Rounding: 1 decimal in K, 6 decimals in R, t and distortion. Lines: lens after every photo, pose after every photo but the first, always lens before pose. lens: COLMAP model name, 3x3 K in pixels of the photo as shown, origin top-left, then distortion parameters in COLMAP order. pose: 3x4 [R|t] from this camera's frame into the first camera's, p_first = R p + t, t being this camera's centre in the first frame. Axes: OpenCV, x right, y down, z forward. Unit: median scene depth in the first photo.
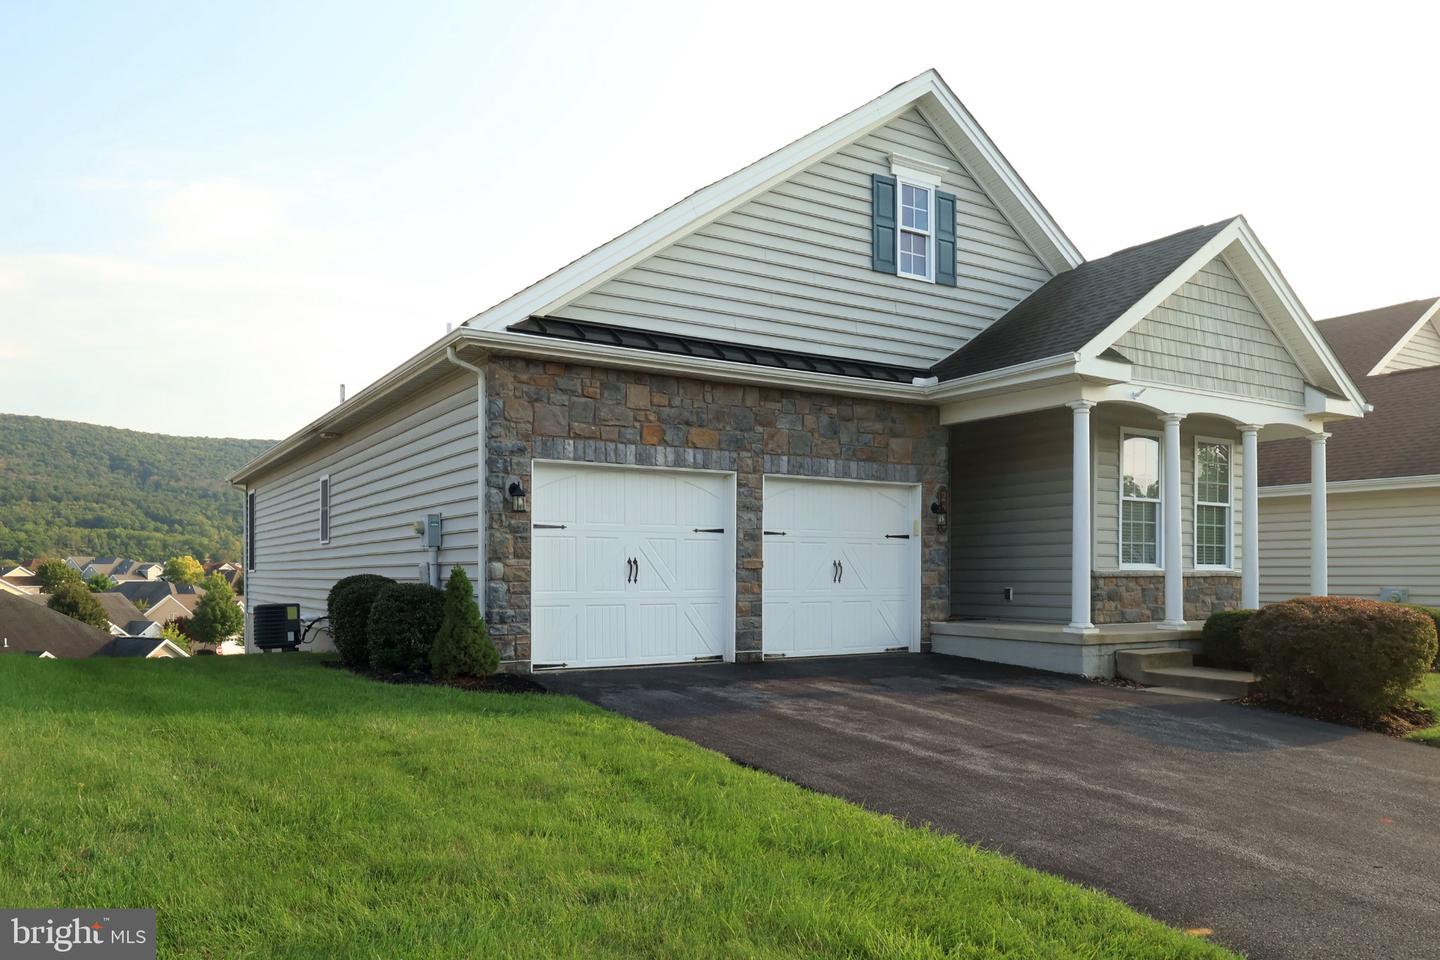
lens RADIAL K [[1067.0, 0, 724.6], [0, 1067.0, 490.3], [0, 0, 1]] dist [-0.057559, 0.006028]
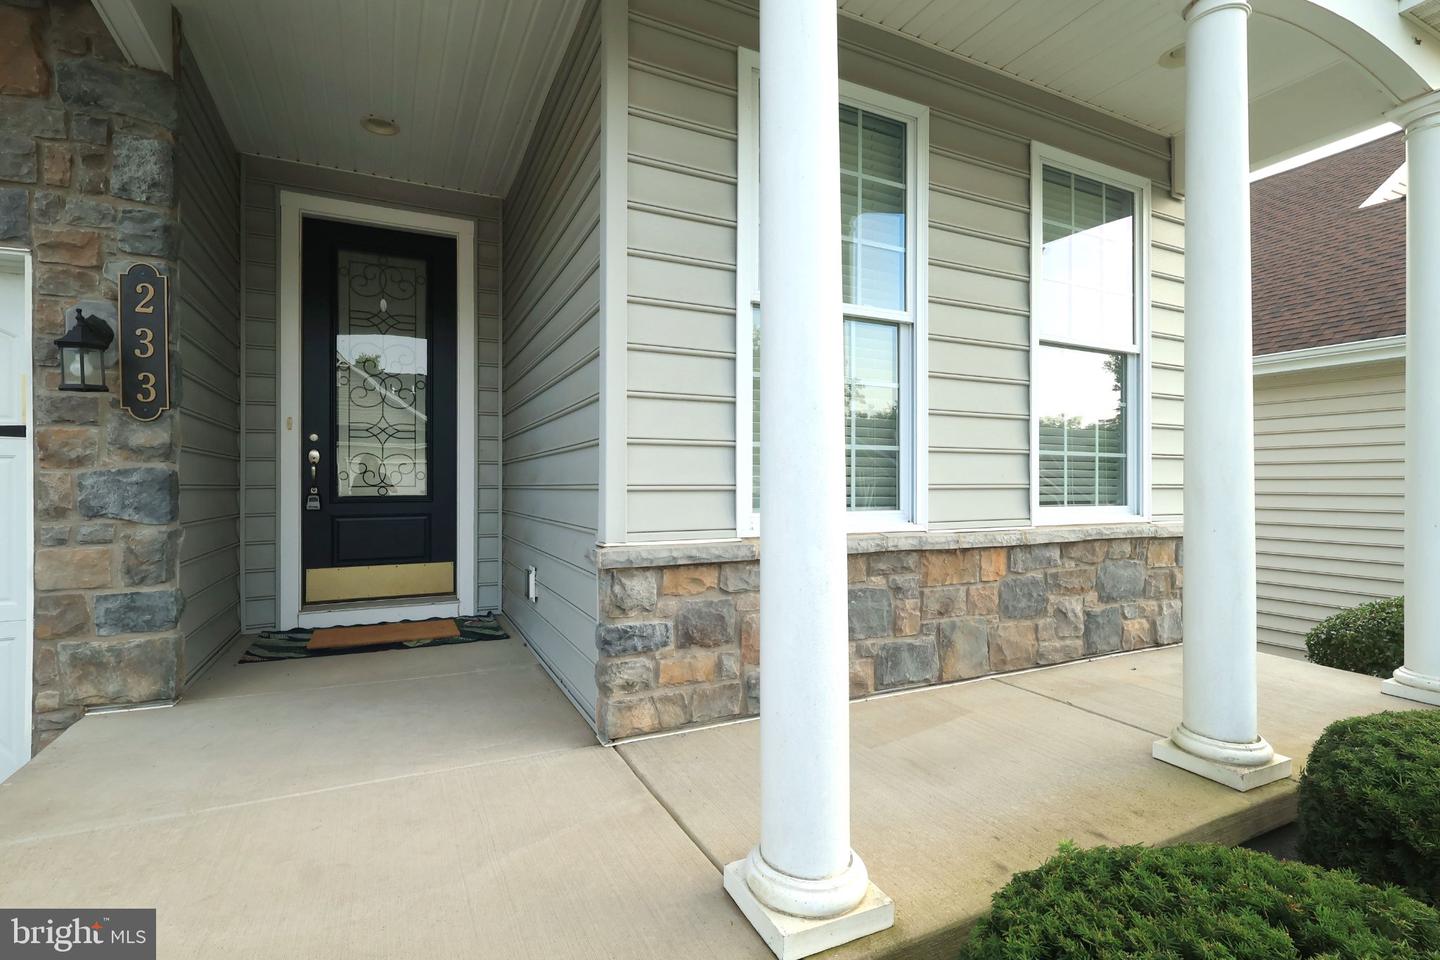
lens RADIAL K [[672.5, 0, 707.6], [0, 672.5, 475.1], [0, 0, 1]] dist [0.004702, 0.001116]
pose [[0.994631, -0.010162, -0.102985, 0.404360], [0.016312, 0.998122, 0.059053, 0.049733], [0.102192, -0.060415, 0.992928, 0.859113]]
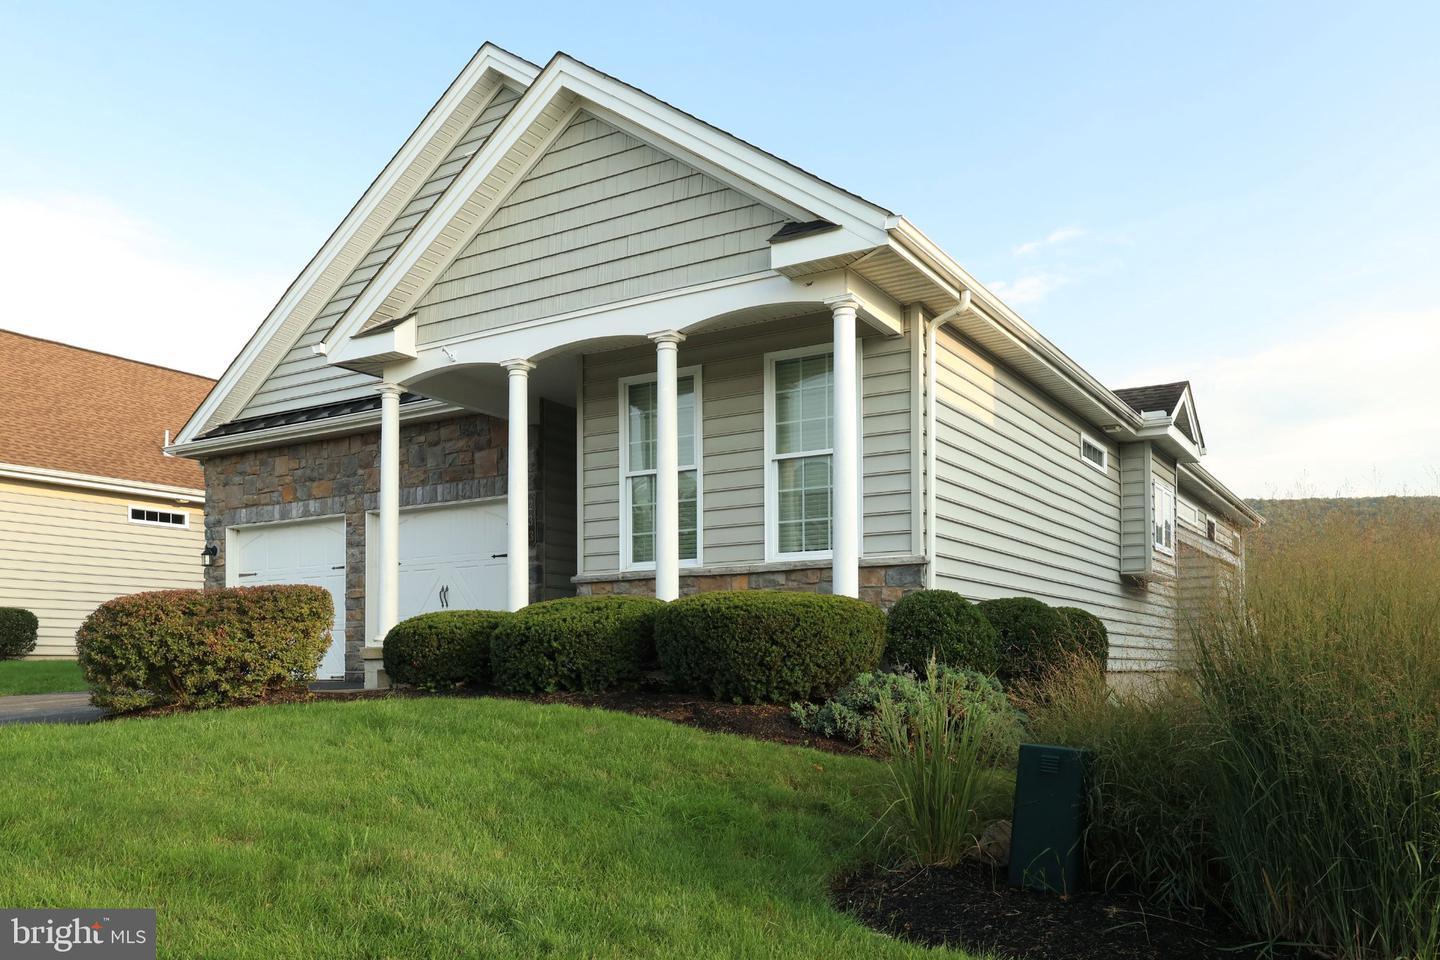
lens RADIAL K [[1155.0, 0, 718.6], [0, 1155.0, 485.3], [0, 0, 1]] dist [0.002399, -0.000484]
pose [[0.446811, -0.145596, -0.882701, 1.163905], [0.083497, 0.989148, -0.120889, 0.122584], [0.890723, -0.019689, 0.454119, 0.732510]]
